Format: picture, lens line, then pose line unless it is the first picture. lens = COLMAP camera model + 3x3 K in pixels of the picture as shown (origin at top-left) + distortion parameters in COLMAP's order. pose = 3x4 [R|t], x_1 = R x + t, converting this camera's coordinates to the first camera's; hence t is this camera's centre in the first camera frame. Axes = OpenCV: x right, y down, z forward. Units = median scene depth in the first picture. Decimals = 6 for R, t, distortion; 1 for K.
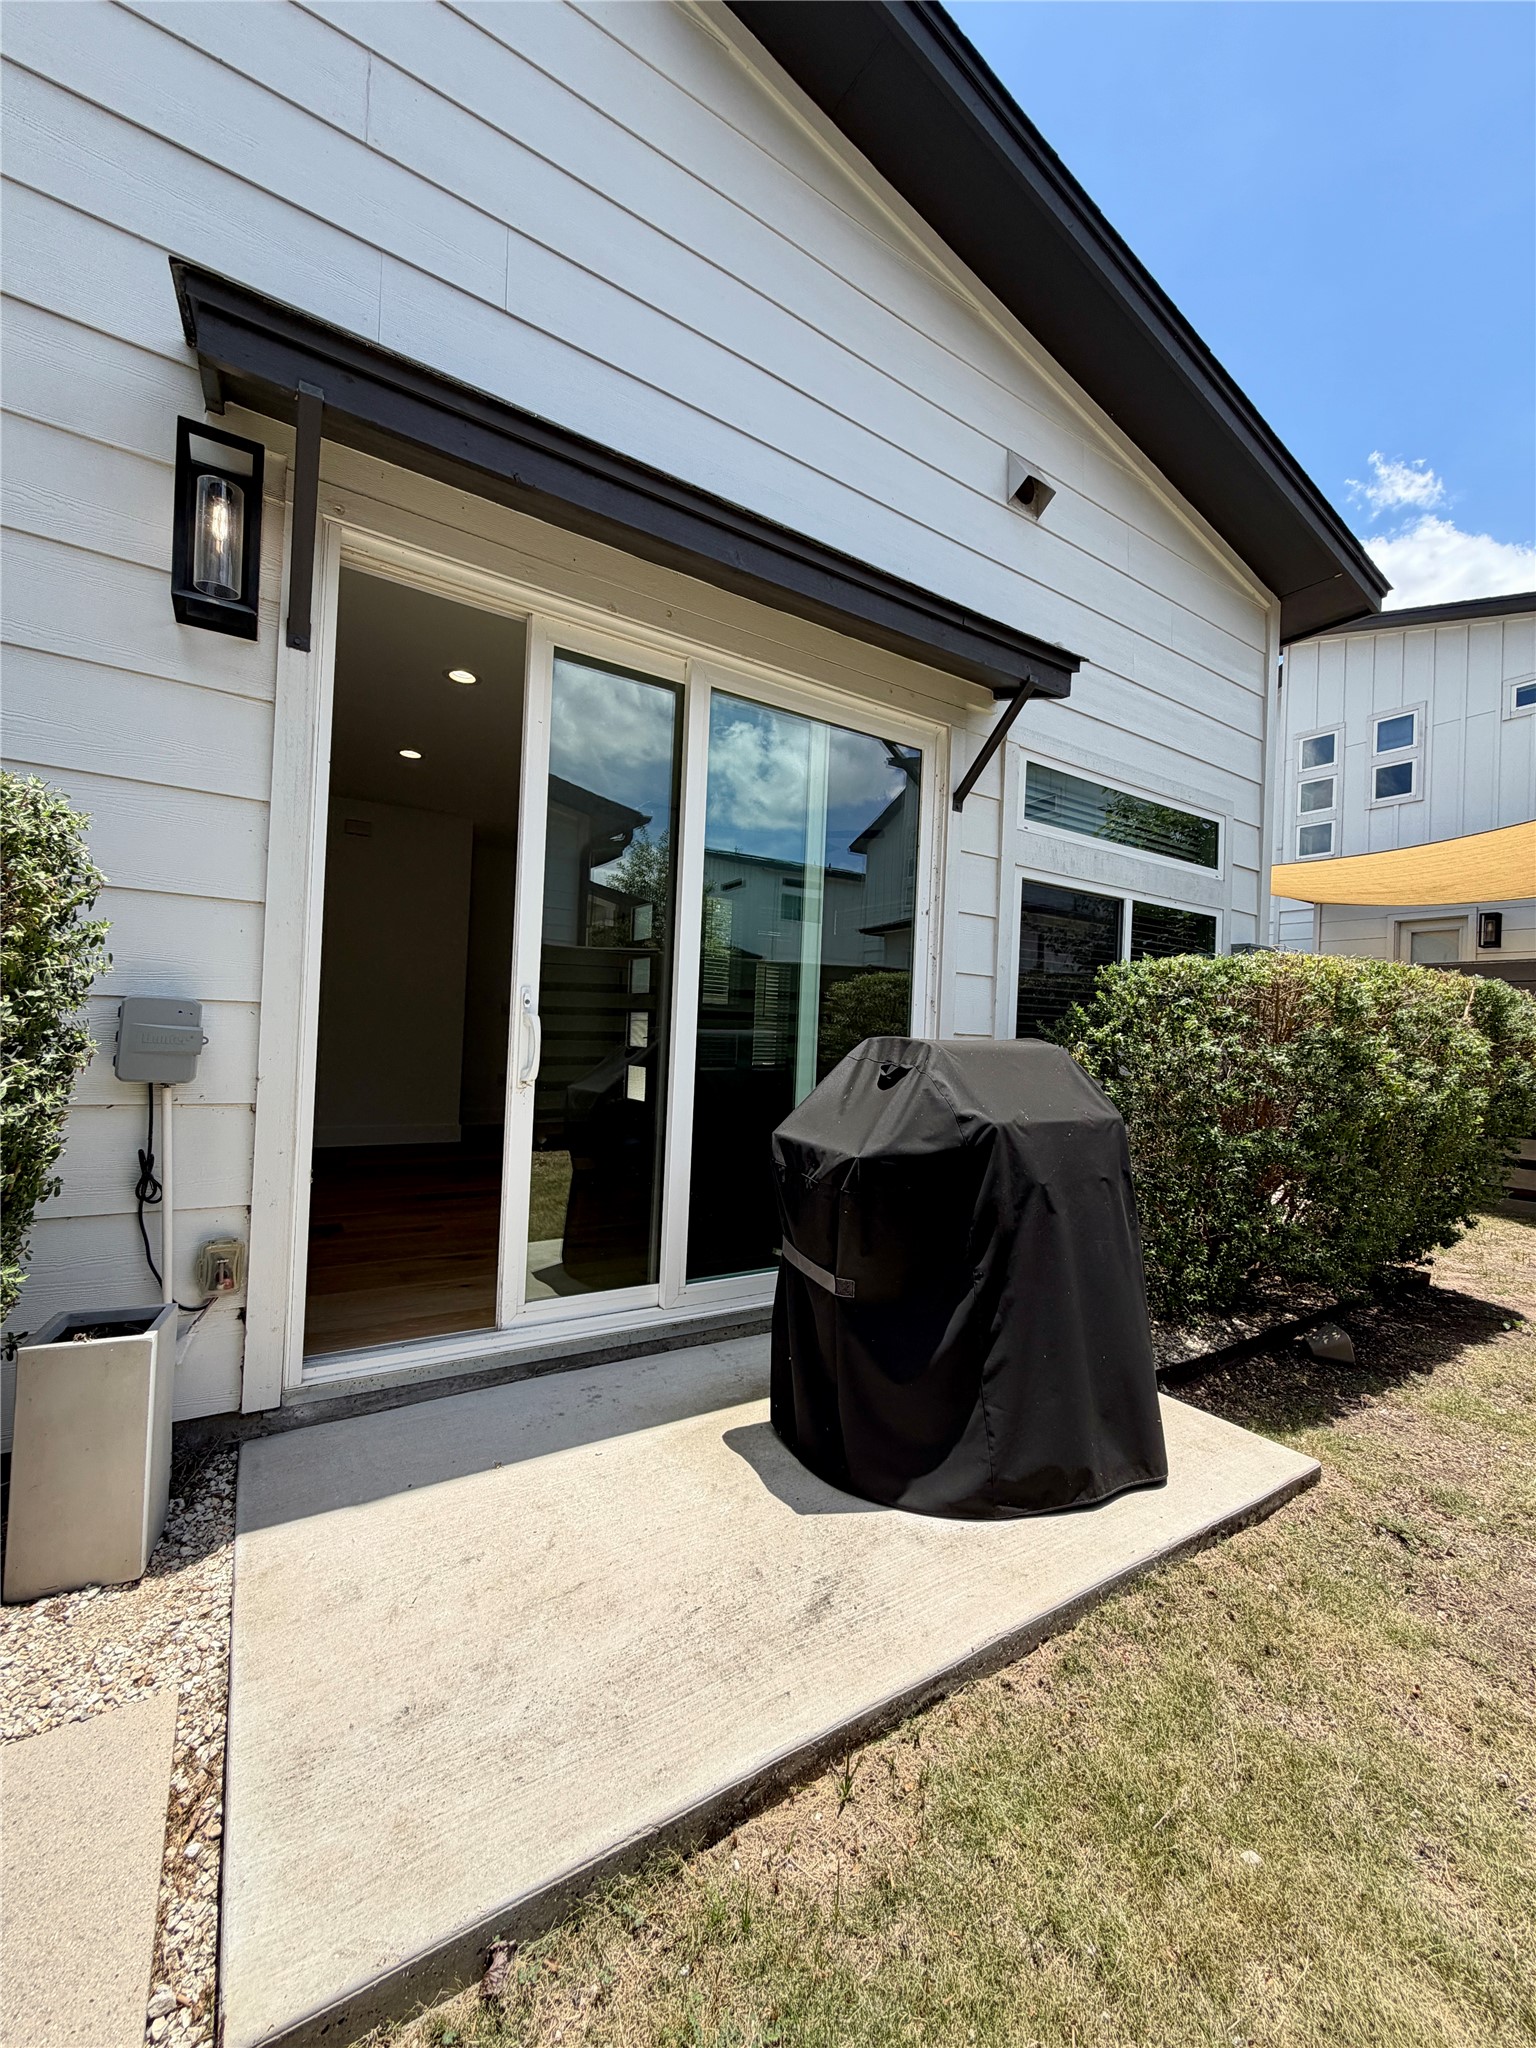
lens RADIAL K [[814.5, 0, 757.0], [0, 814.5, 1019.4], [0, 0, 1]] dist [0.001164, 0.000055]
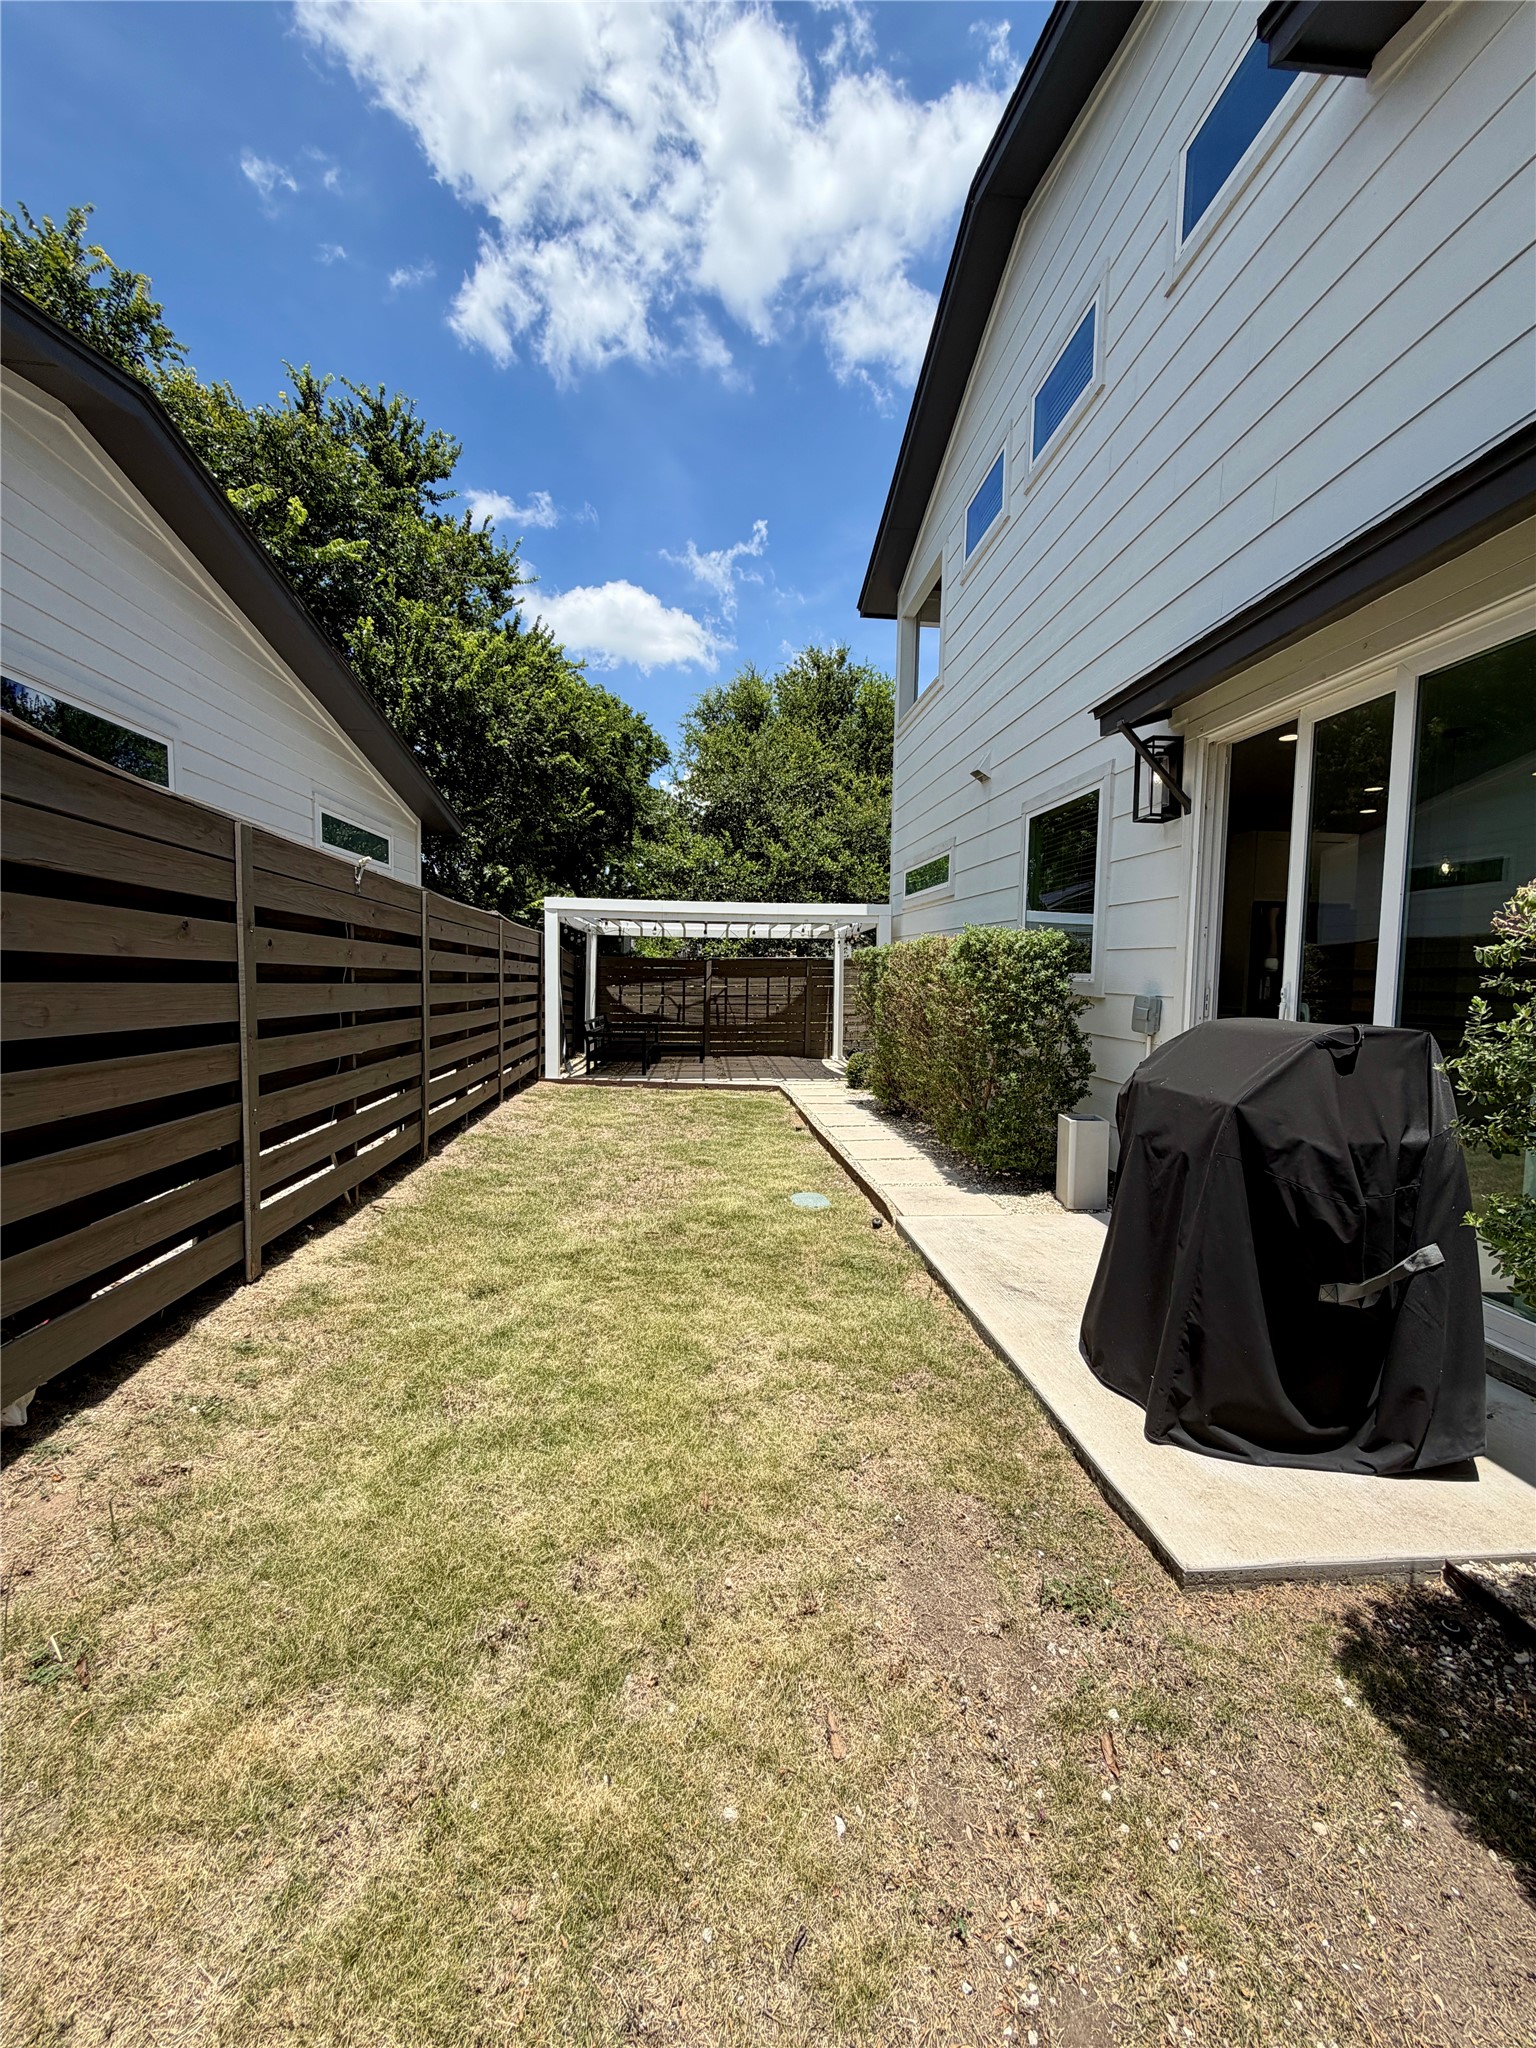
lens RADIAL K [[814.5, 0, 765.5], [0, 814.5, 1027.8], [0, 0, 1]] dist [0.001164, 0.000055]
pose [[-0.467593, 0.008964, -0.883898, 2.268427], [-0.026850, 0.999343, 0.024339, 0.039276], [0.883536, 0.035114, -0.467046, 1.452592]]
